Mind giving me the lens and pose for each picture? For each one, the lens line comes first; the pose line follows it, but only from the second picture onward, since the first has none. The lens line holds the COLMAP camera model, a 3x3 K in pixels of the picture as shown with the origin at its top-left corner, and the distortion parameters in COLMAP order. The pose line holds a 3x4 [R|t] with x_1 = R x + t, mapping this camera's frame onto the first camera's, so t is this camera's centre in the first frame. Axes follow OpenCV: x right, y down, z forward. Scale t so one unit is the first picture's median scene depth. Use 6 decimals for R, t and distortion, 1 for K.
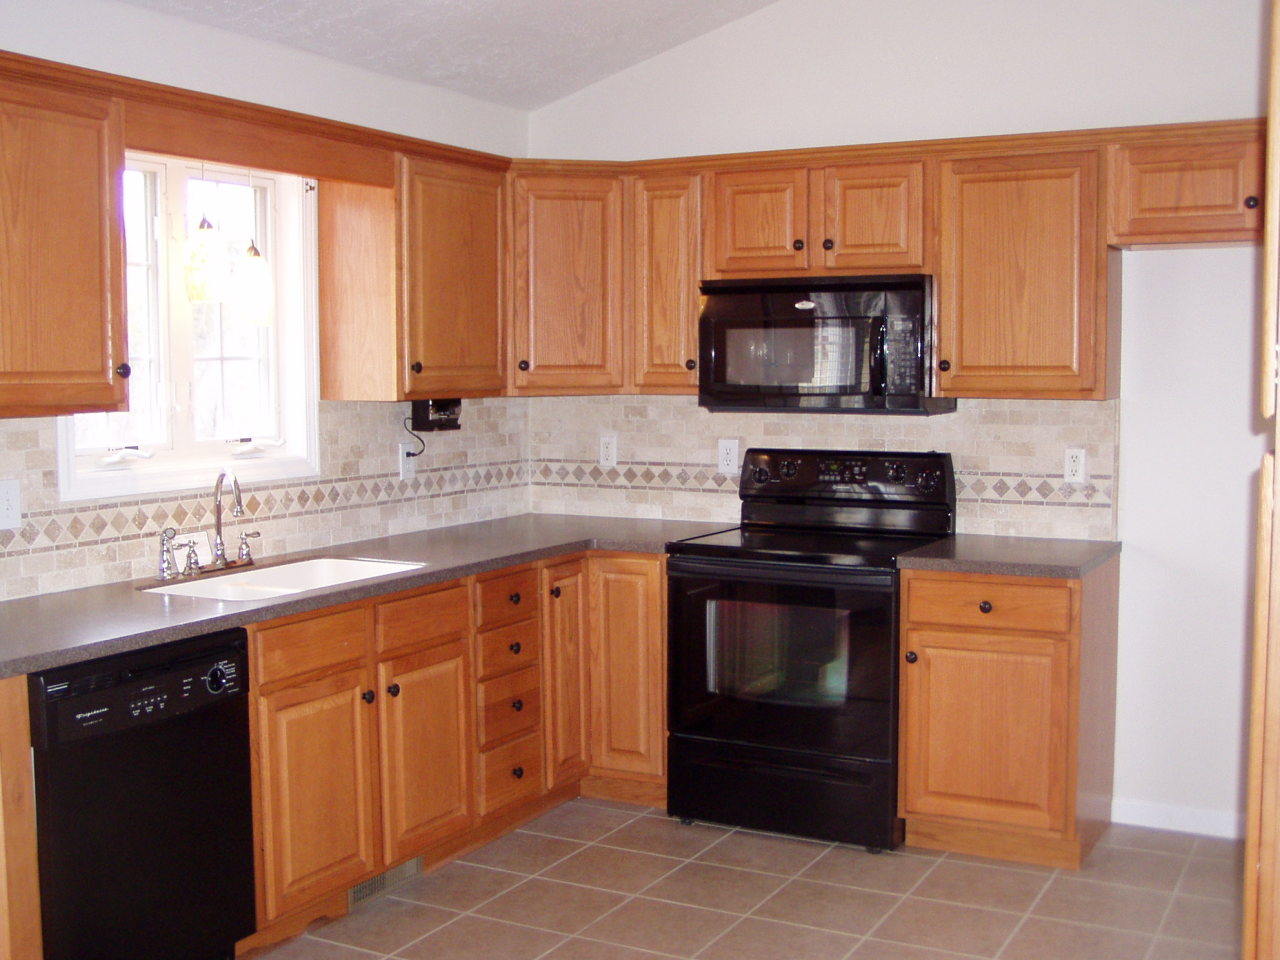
lens RADIAL K [[1473.3, 0, 640.4], [0, 1473.3, 468.4], [0, 0, 1]] dist [-0.074144, -0.011627]
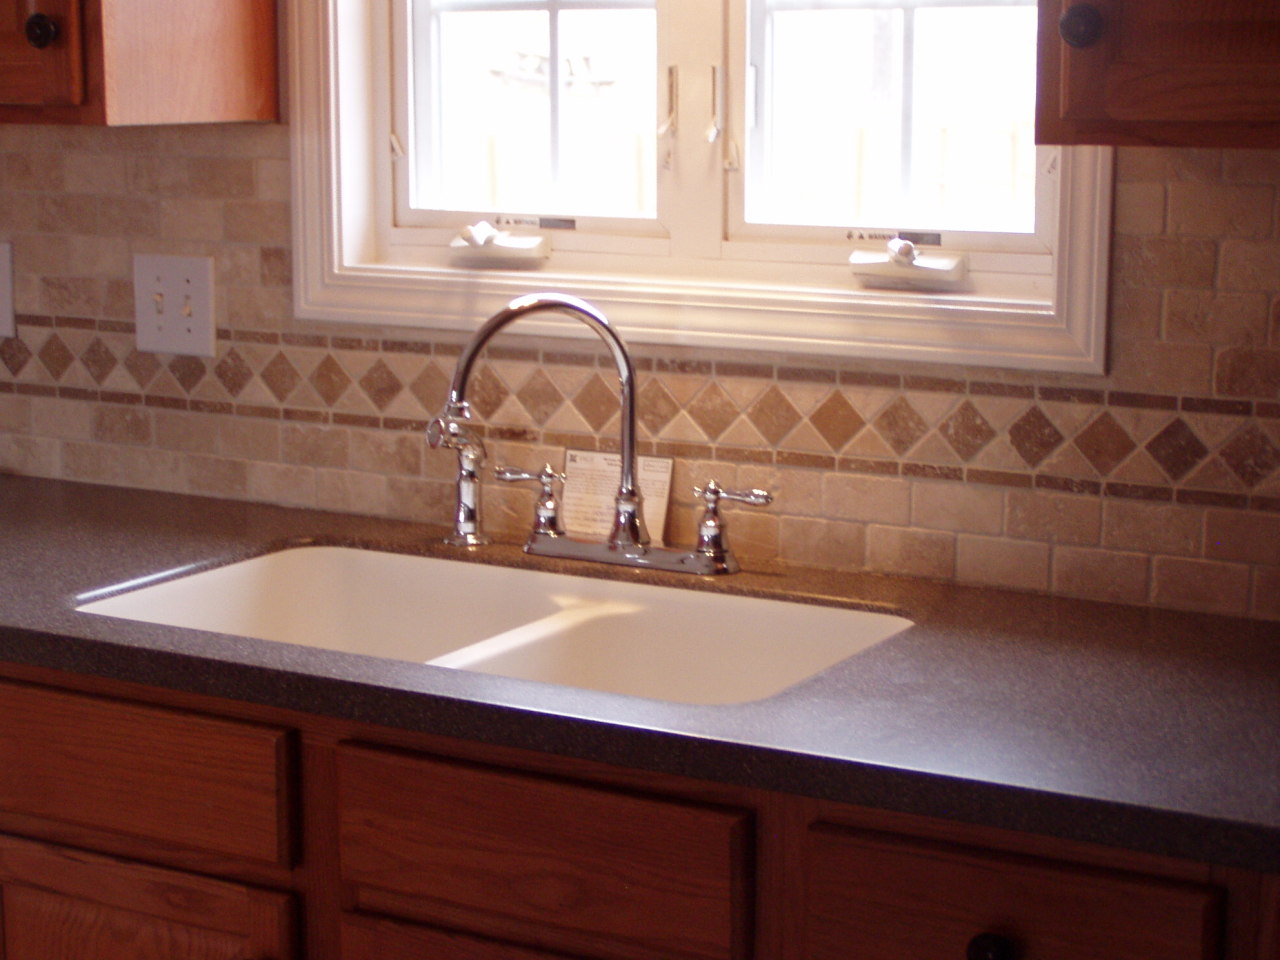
lens RADIAL K [[2504.4, 0, 640.0], [0, 2504.4, 480.0], [0, 0, 1]] dist [-0.031975, -0.057612]
pose [[-0.034427, 0.173411, -0.984248, 0.370866], [-0.073337, 0.981738, 0.175534, -0.070410], [0.996713, 0.078225, -0.021081, 1.063678]]
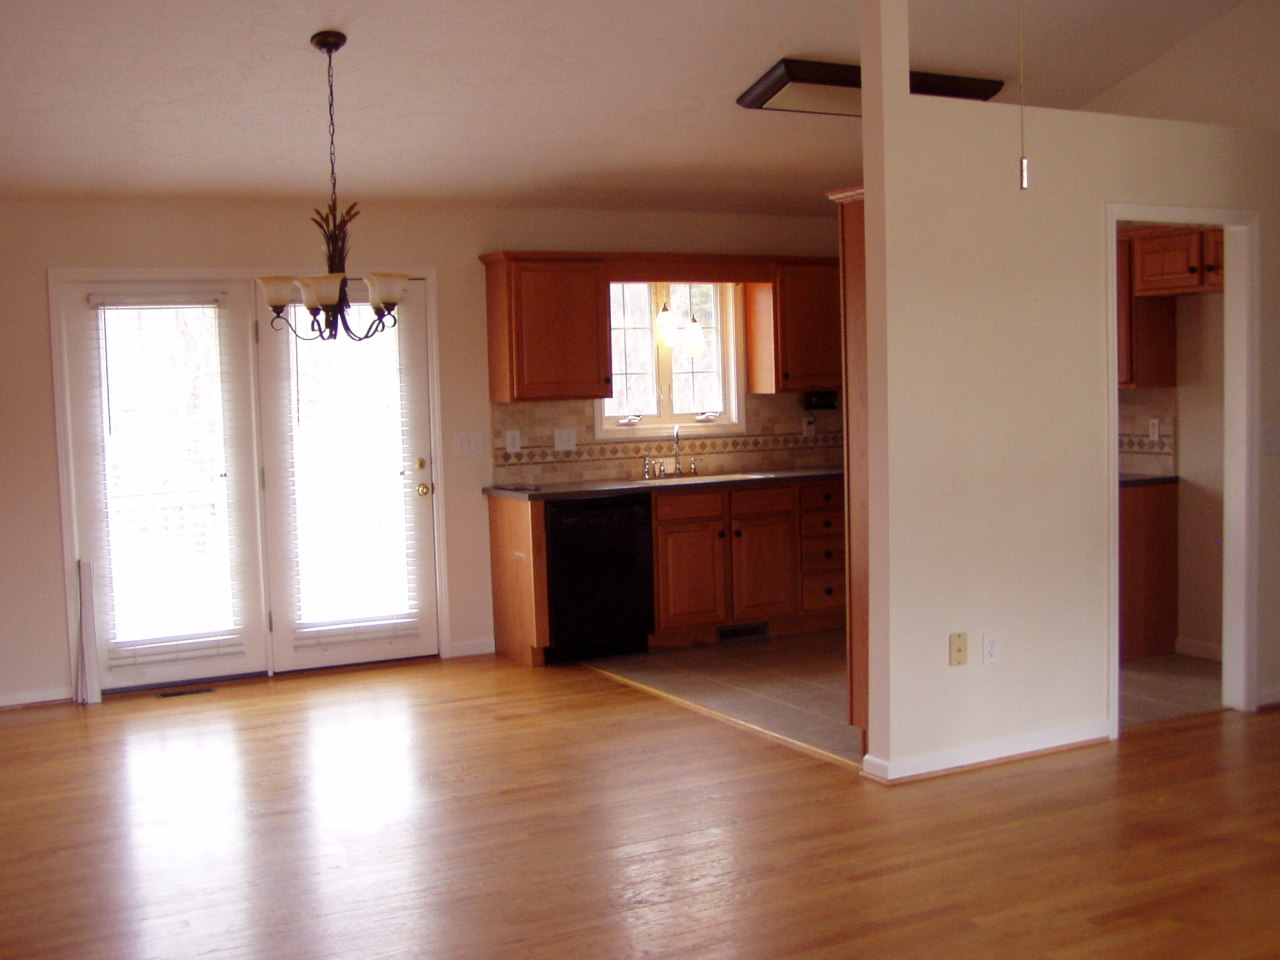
lens RADIAL K [[1475.7, 0, 640.0], [0, 1475.7, 480.0], [0, 0, 1]] dist [-0.183848, 0.287497]
pose [[0.829716, 0.020907, -0.557793, 0.859386], [-0.016177, 0.999779, 0.013410, 0.050251], [0.557951, -0.002103, 0.829871, -0.777891]]
